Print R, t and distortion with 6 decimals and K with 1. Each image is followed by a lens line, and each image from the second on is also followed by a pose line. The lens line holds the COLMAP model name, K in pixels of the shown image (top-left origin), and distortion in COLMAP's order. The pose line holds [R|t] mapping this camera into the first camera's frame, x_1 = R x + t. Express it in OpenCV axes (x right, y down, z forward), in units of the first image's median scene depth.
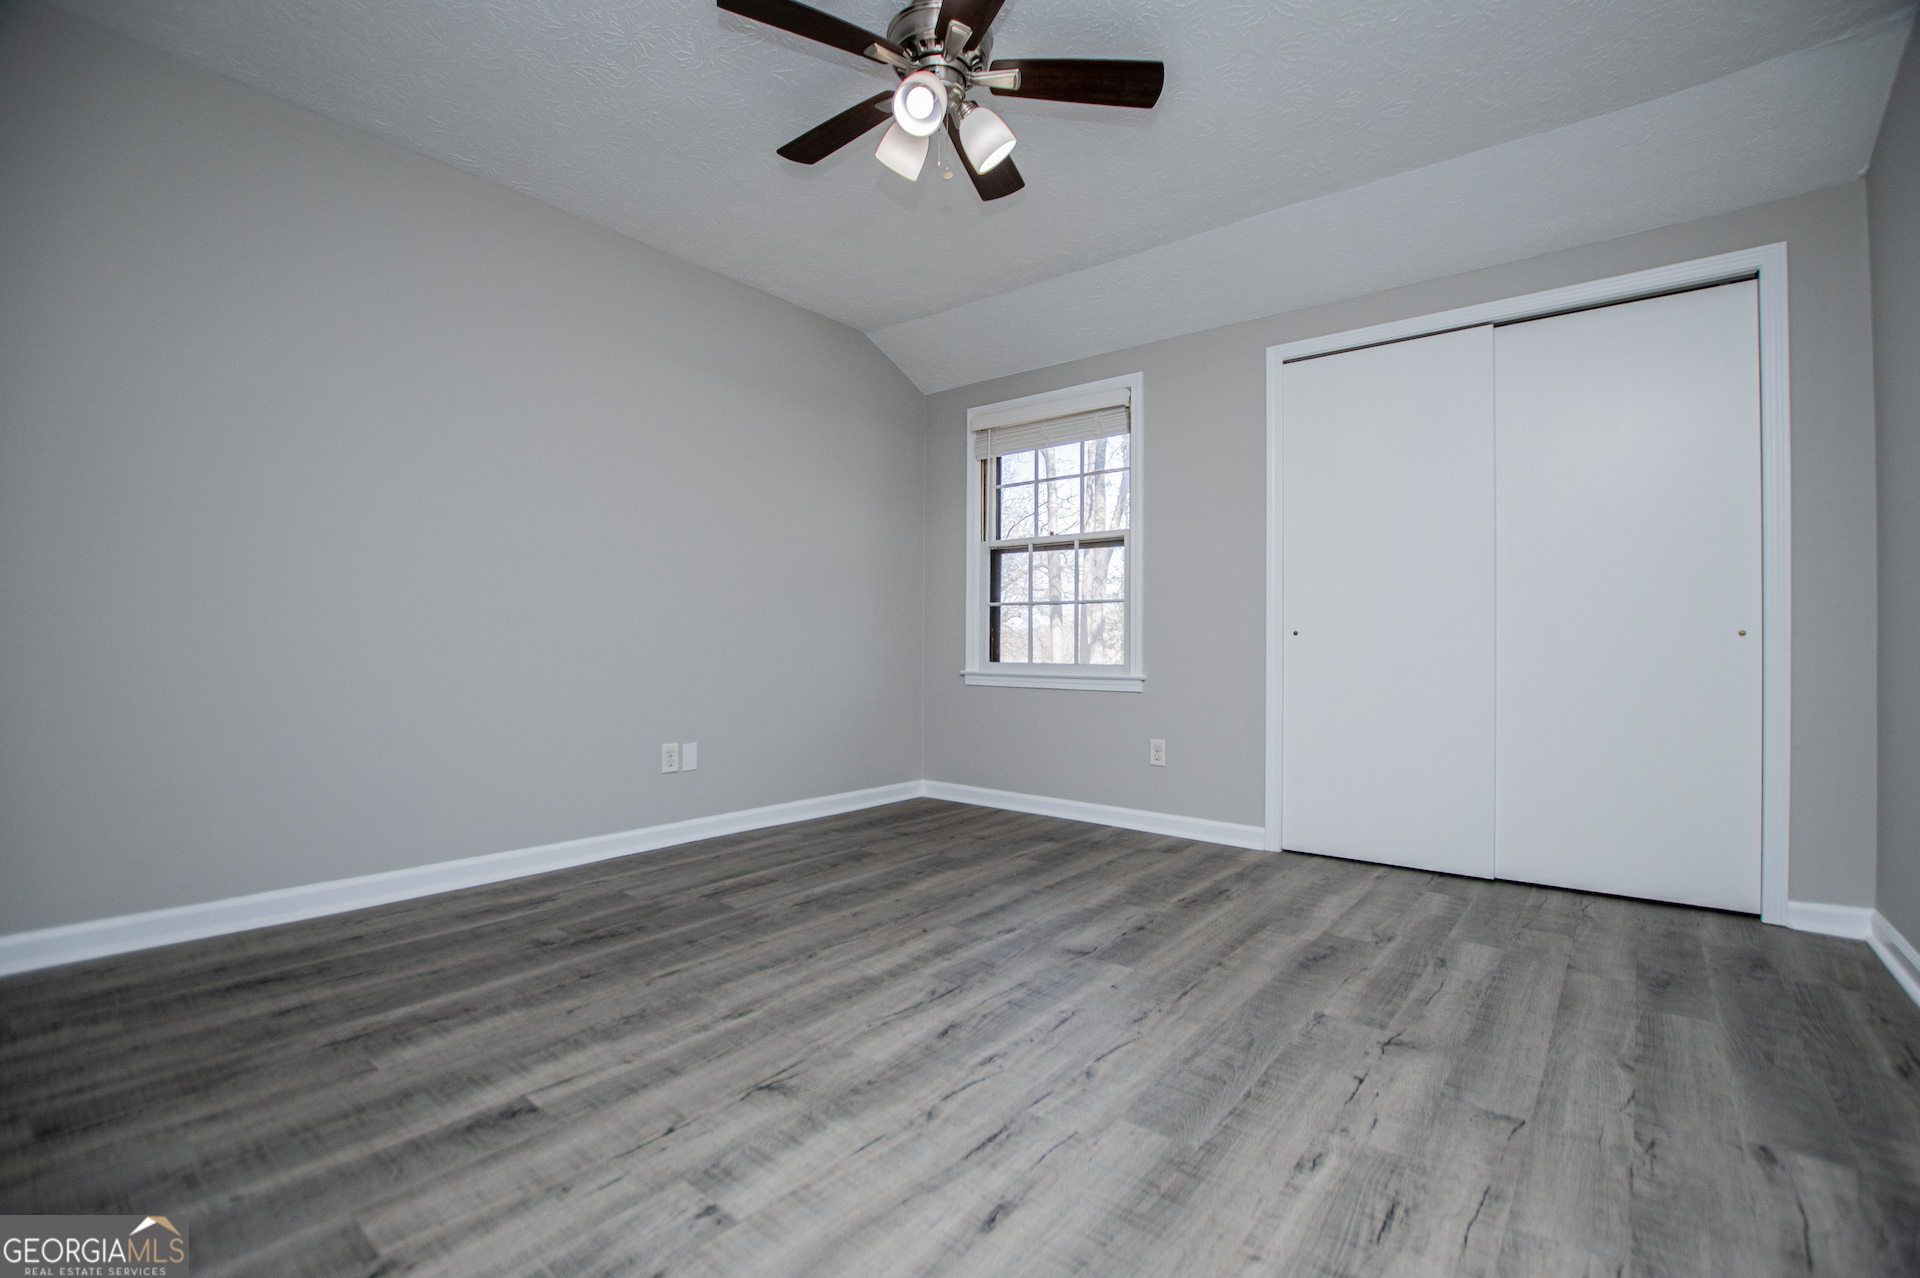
lens RADIAL K [[853.2, 0, 915.5], [0, 853.2, 638.0], [0, 0, 1]] dist [-0.026357, 0.001725]
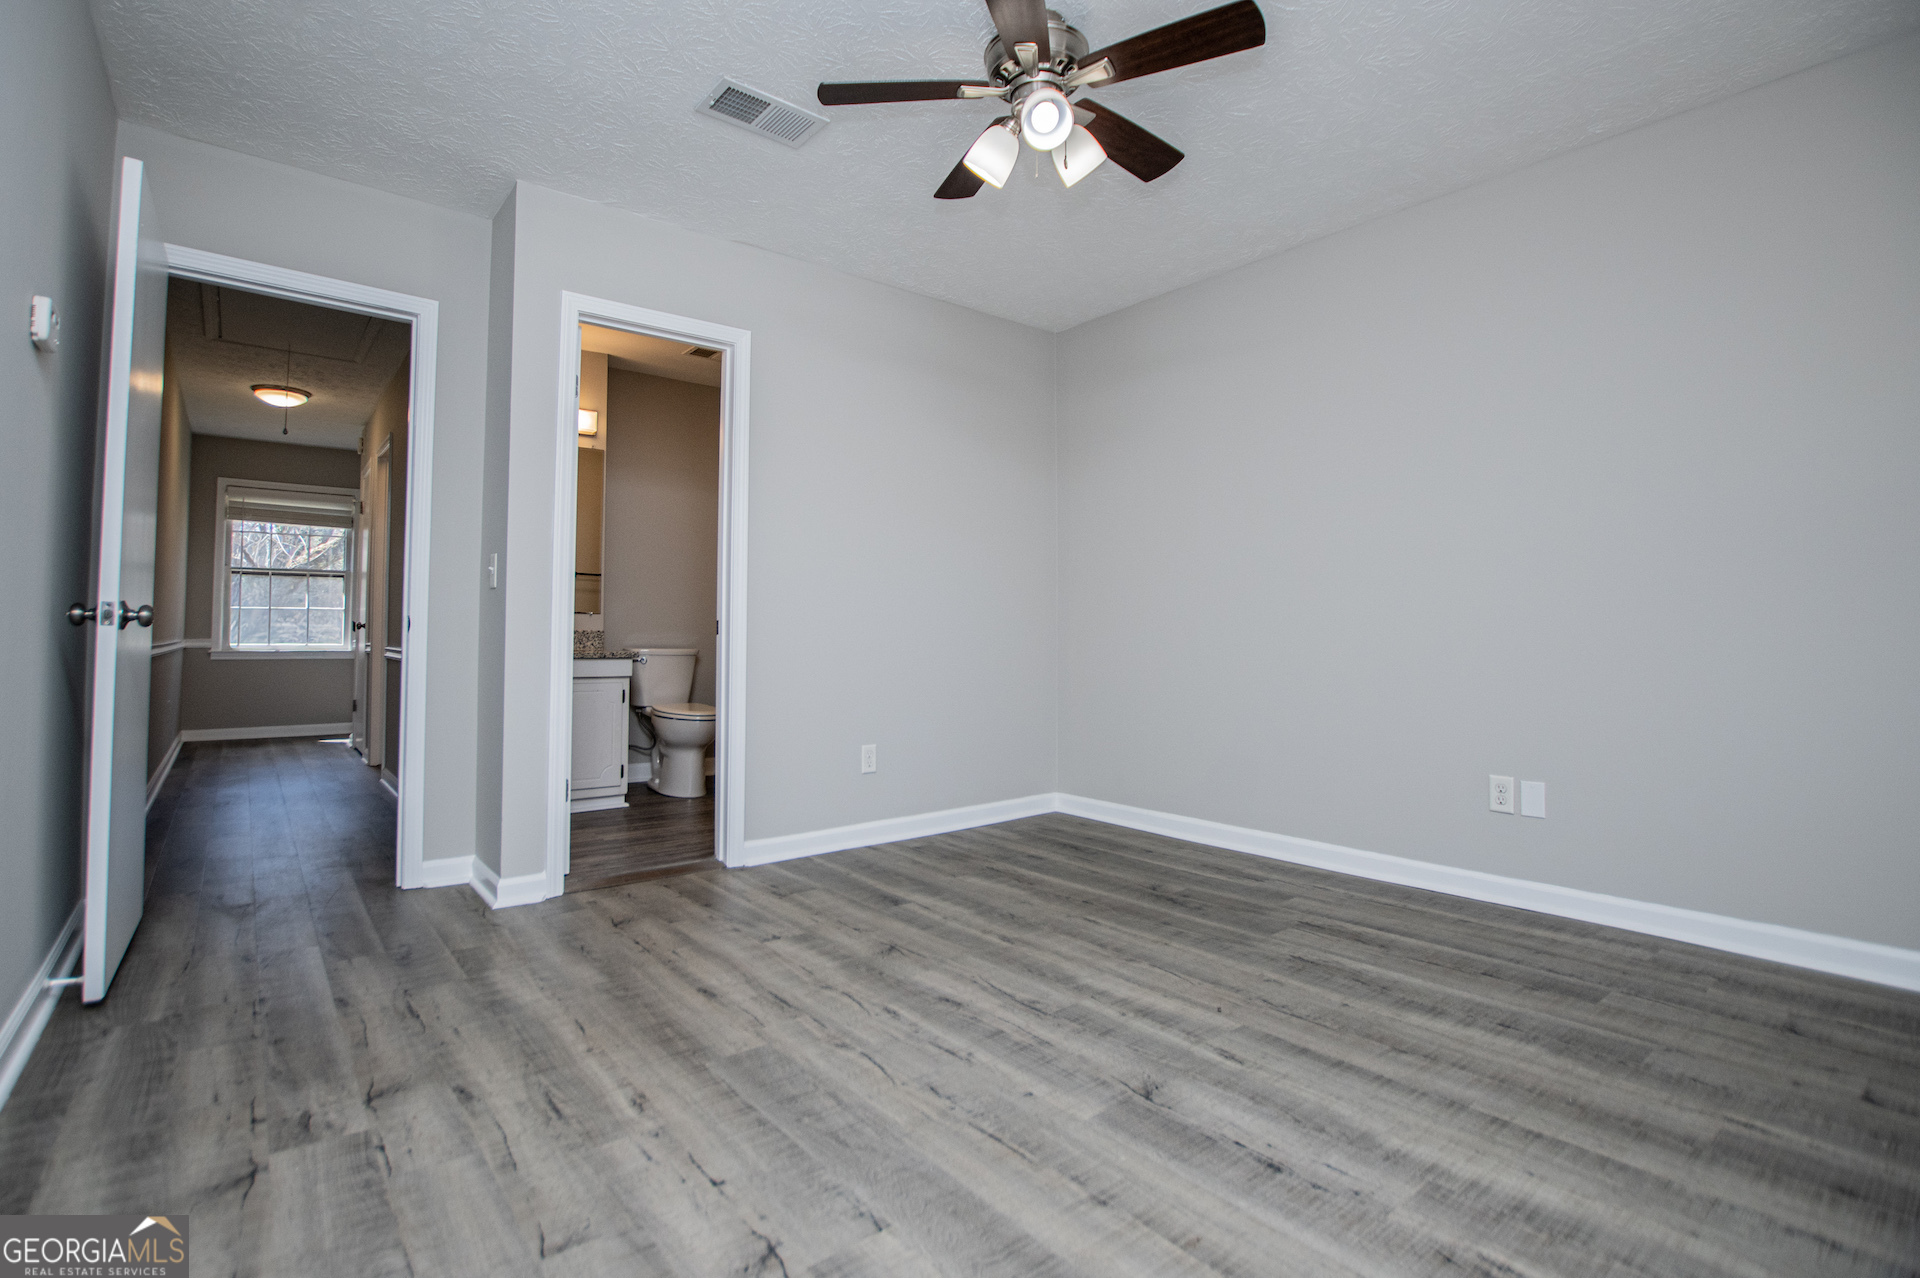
lens RADIAL K [[853.2, 0, 939.8], [0, 853.2, 626.8], [0, 0, 1]] dist [-0.026357, 0.001725]
pose [[-0.167401, -0.024868, -0.985575, 1.026625], [-0.000727, 0.999685, -0.025101, 0.004412], [0.985889, -0.003486, -0.167366, 1.058899]]
